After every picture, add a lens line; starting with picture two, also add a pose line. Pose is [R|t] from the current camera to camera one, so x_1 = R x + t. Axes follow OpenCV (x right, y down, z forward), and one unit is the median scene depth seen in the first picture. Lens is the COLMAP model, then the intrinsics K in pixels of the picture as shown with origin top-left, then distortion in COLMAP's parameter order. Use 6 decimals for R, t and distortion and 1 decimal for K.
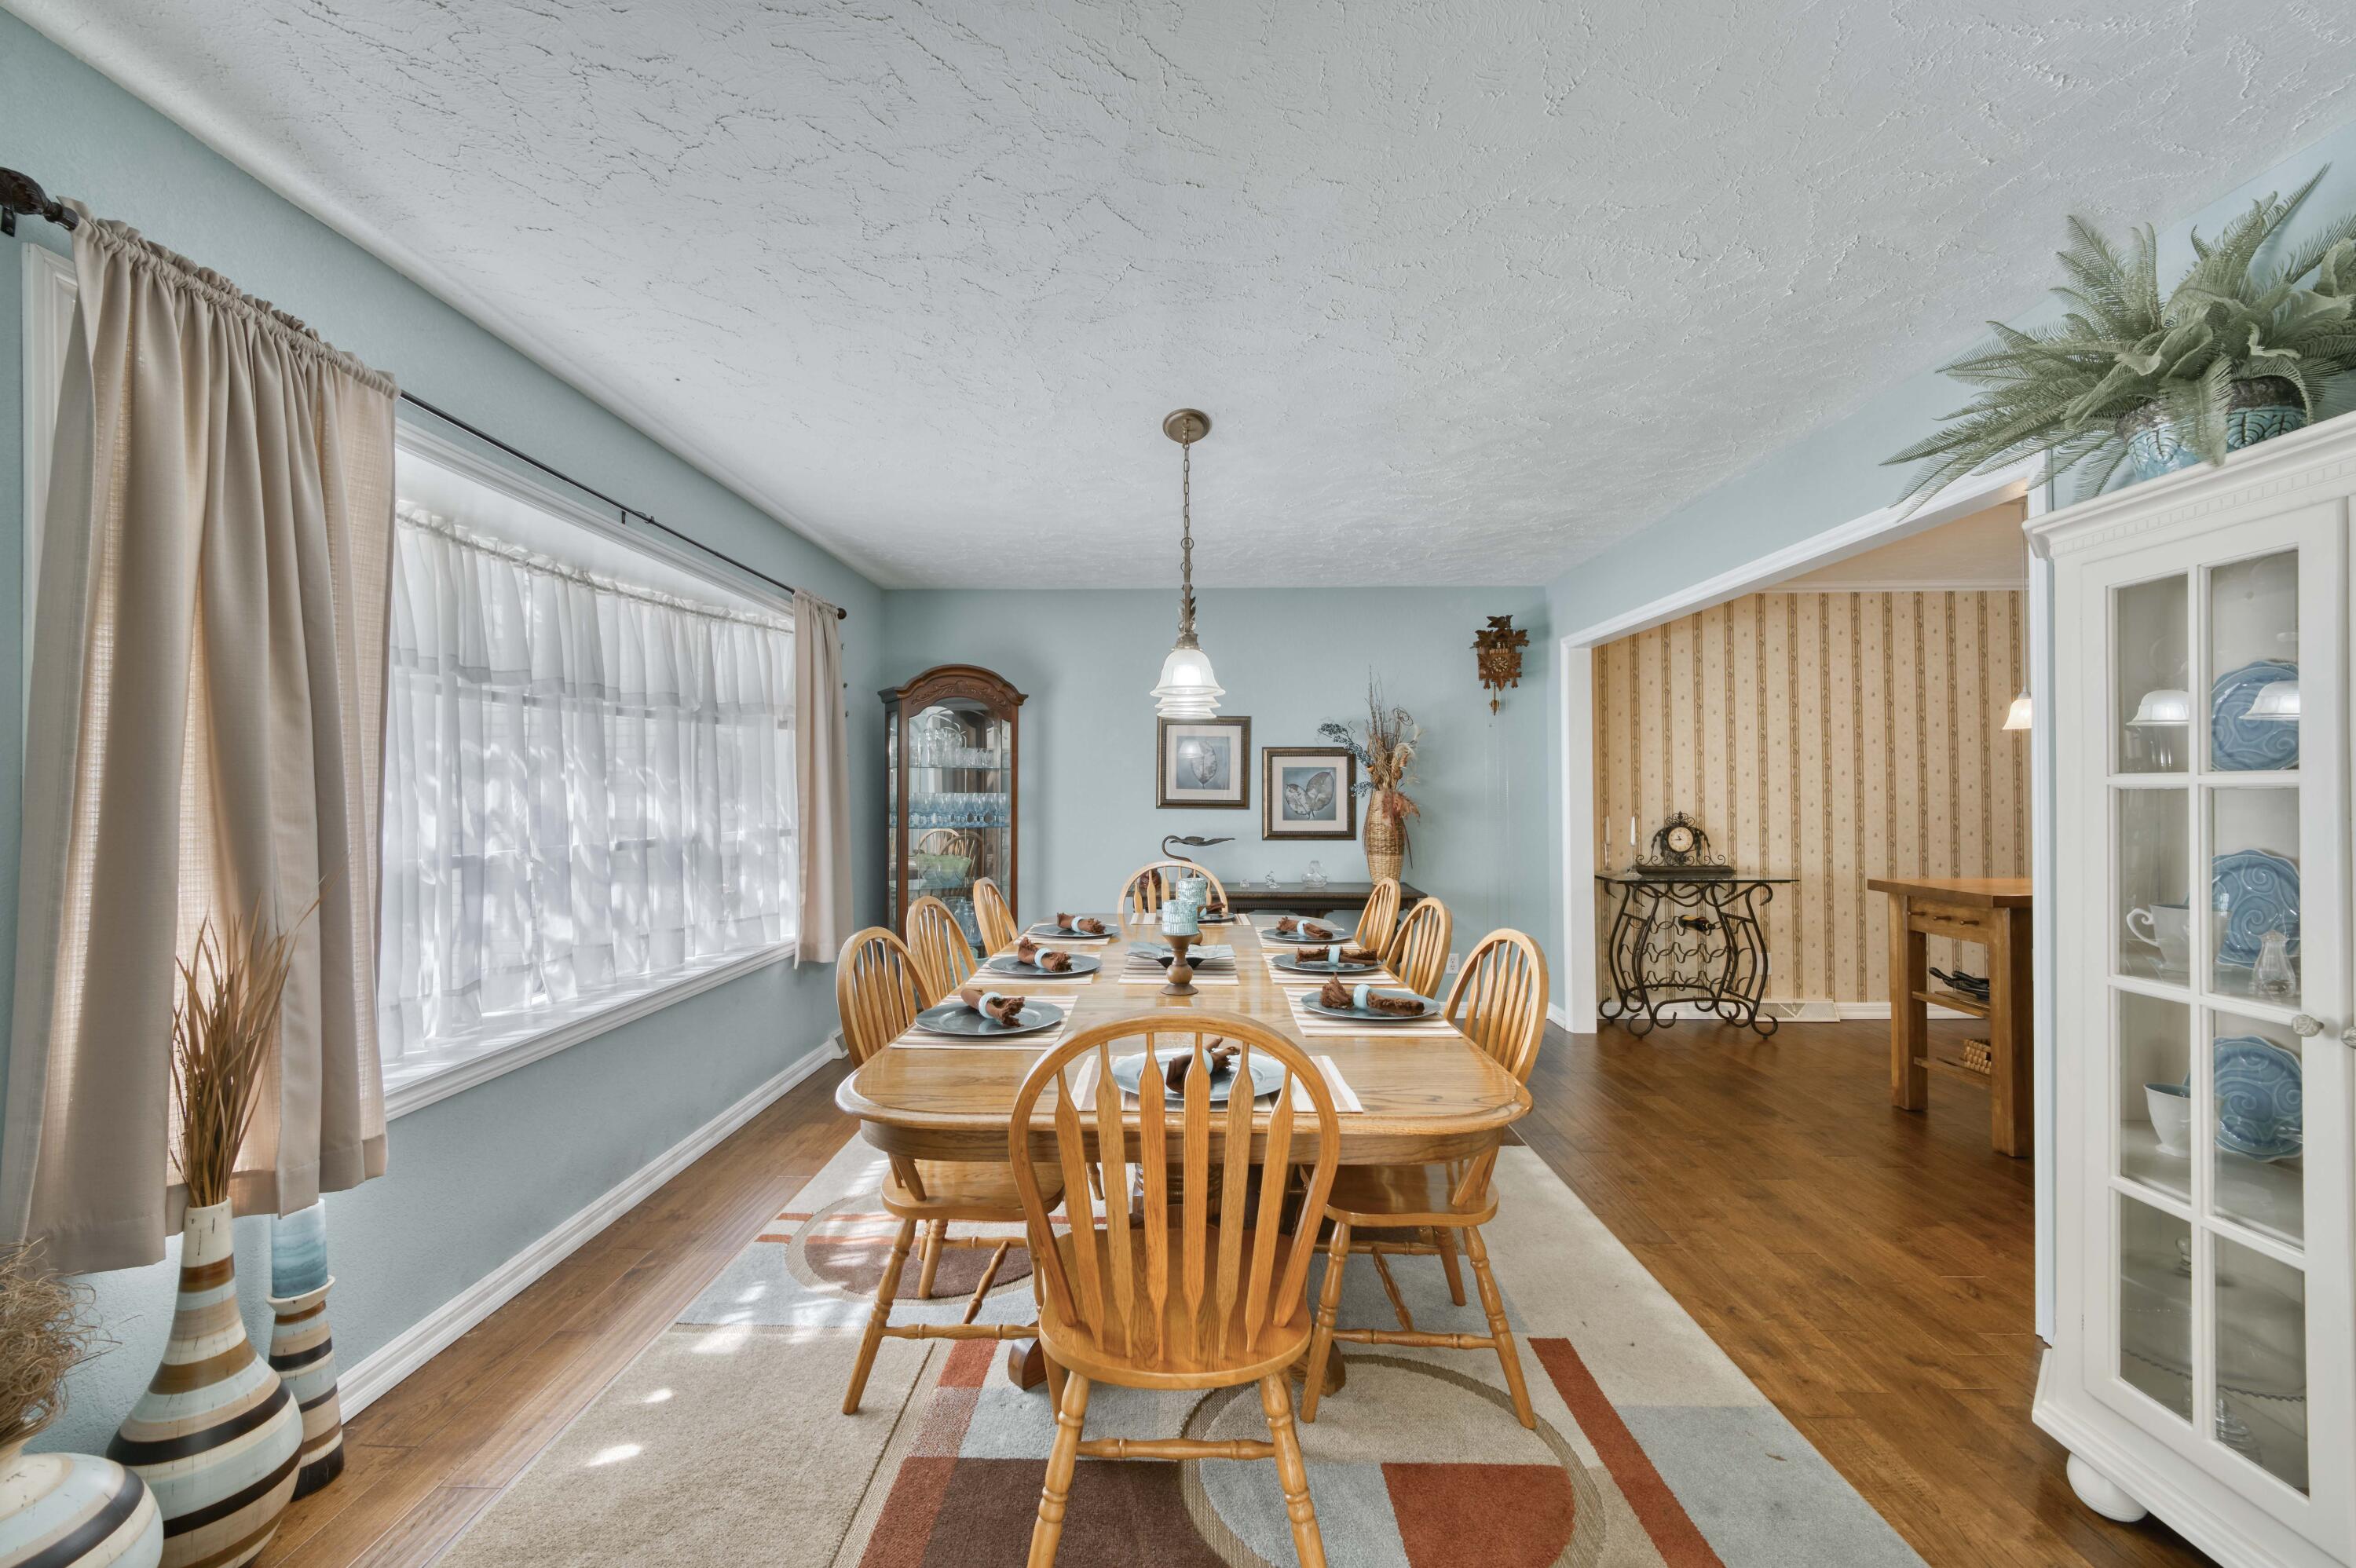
lens RADIAL K [[928.0, 0, 1178.0], [0, 928.0, 784.0], [0, 0, 1]] dist [-0.001797, -0.000641]
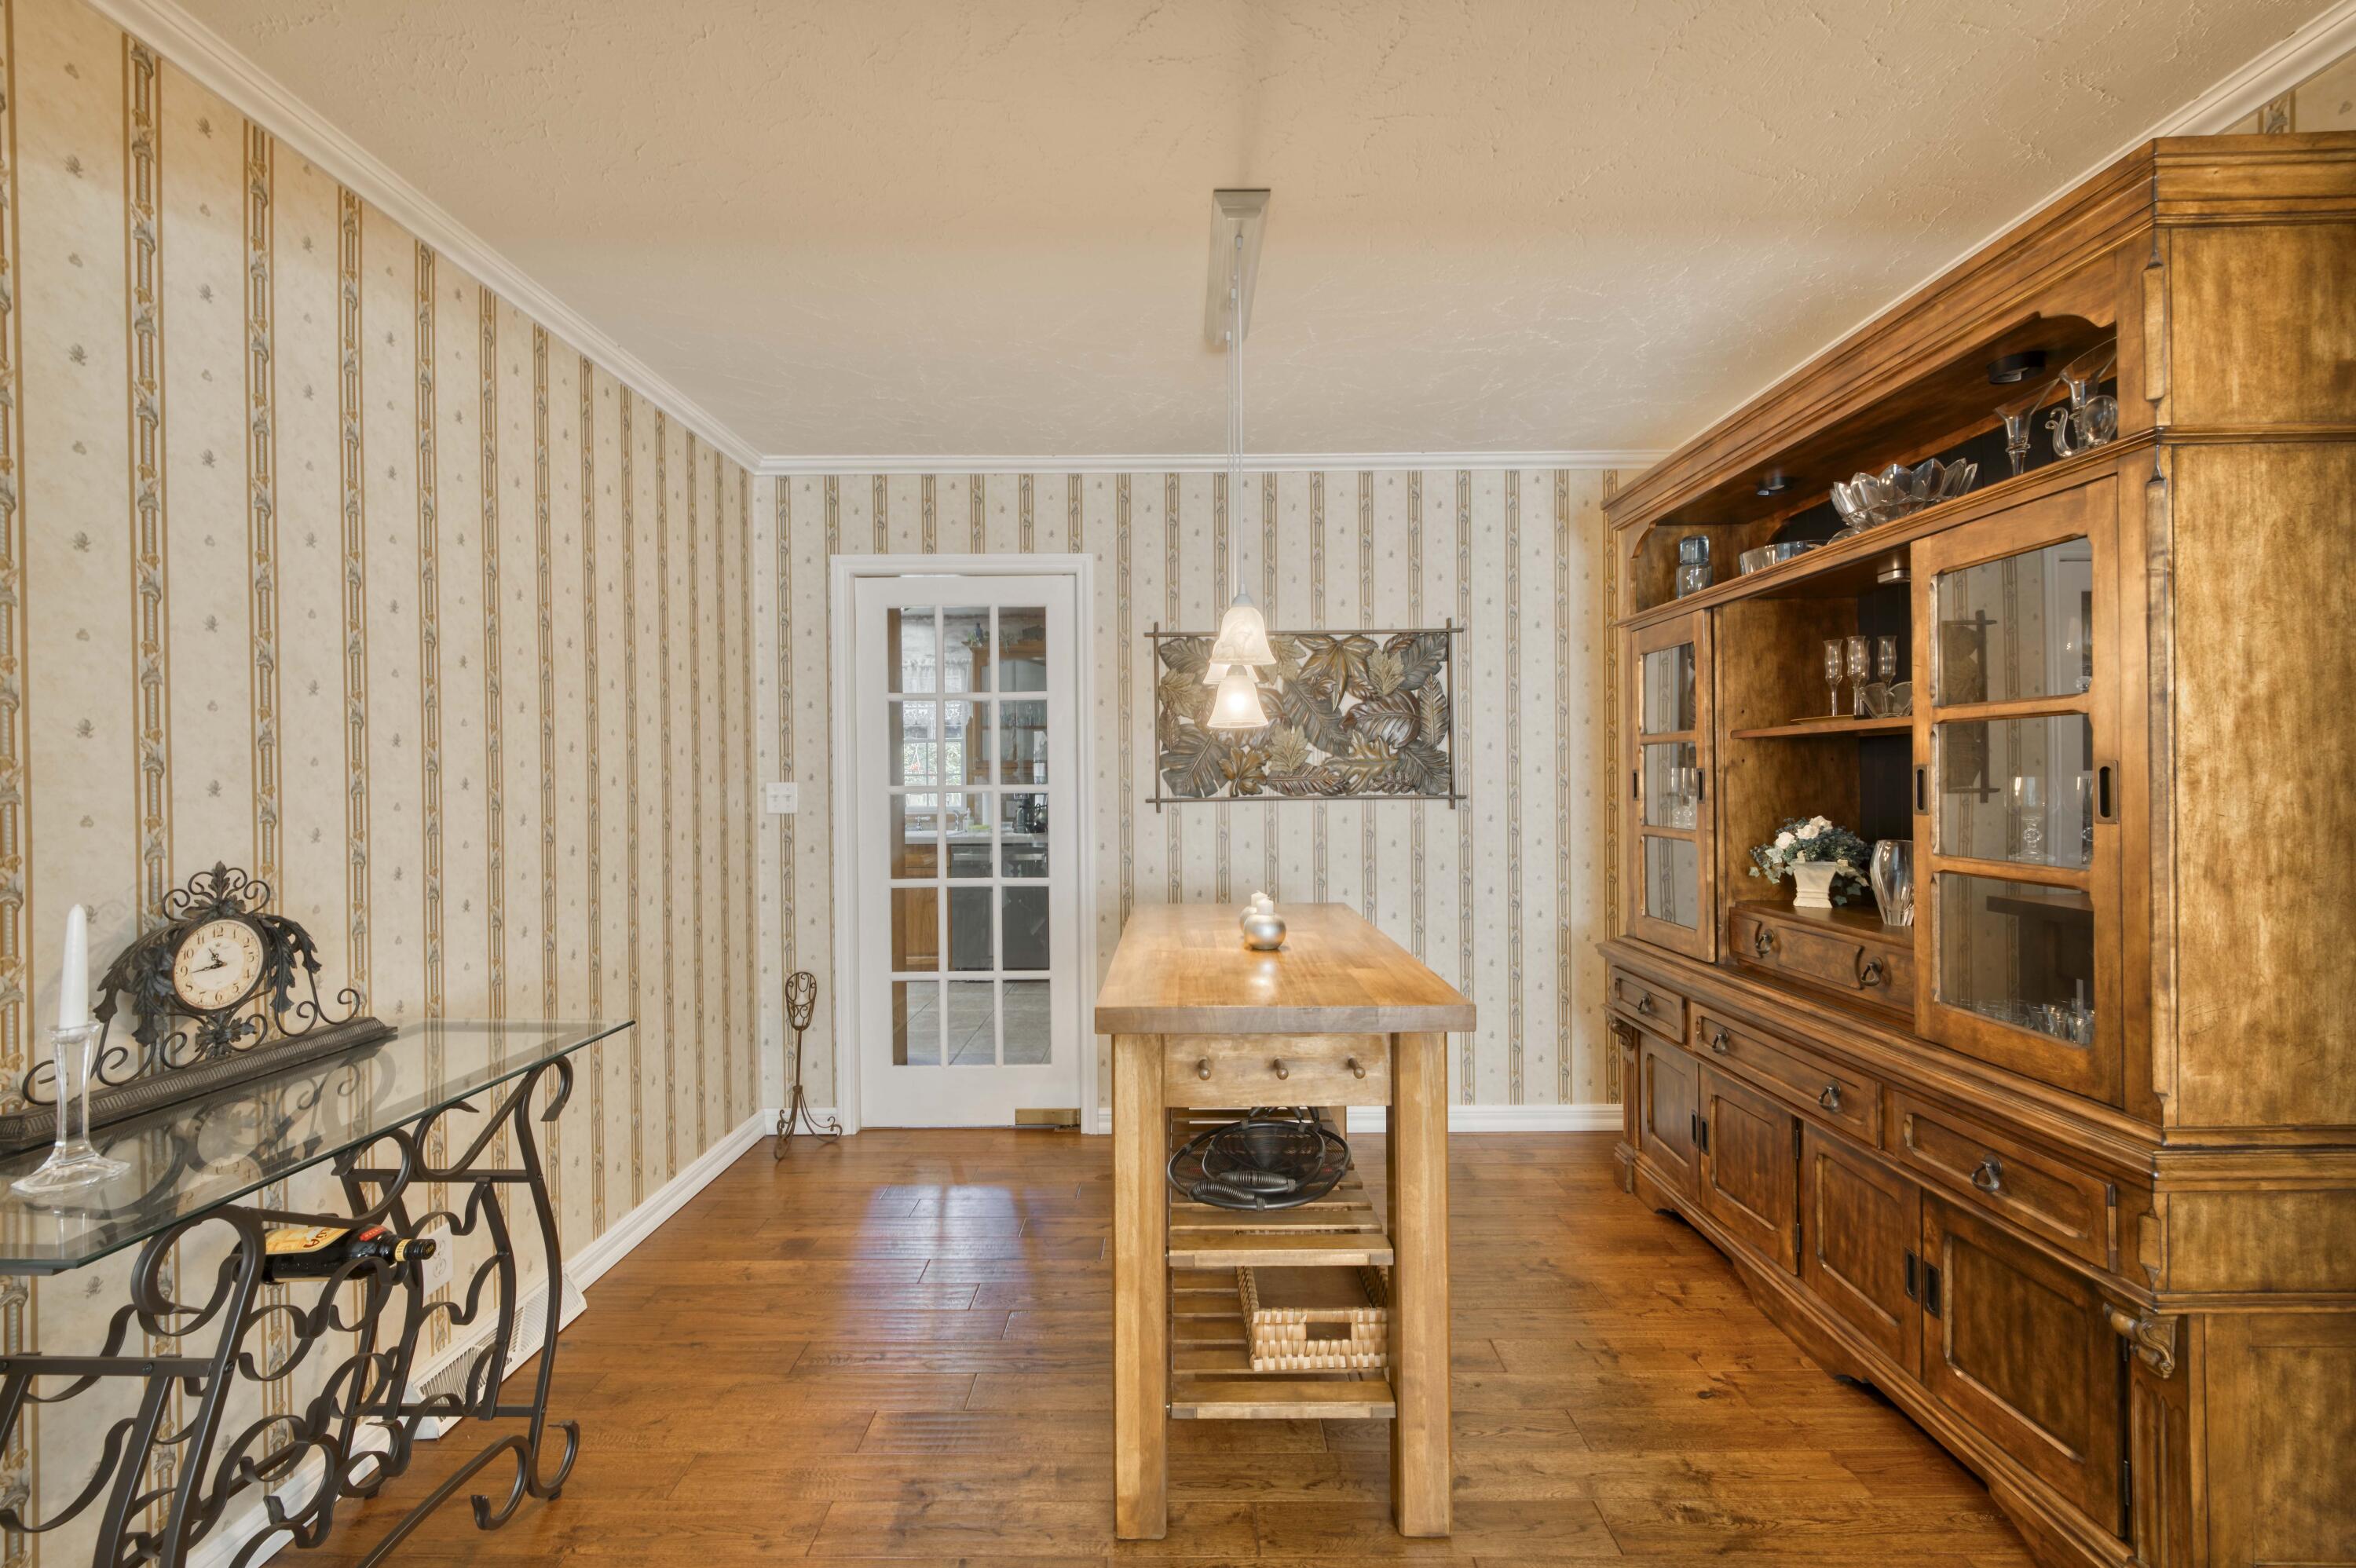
lens RADIAL K [[953.7, 0, 1204.1], [0, 953.7, 787.8], [0, 0, 1]] dist [0.000899, -0.000038]
pose [[-0.013857, -0.004155, 0.999895, 0.250183], [-0.003359, 0.999986, 0.004109, 0.004867], [-0.999898, -0.003301, -0.013871, 0.701469]]
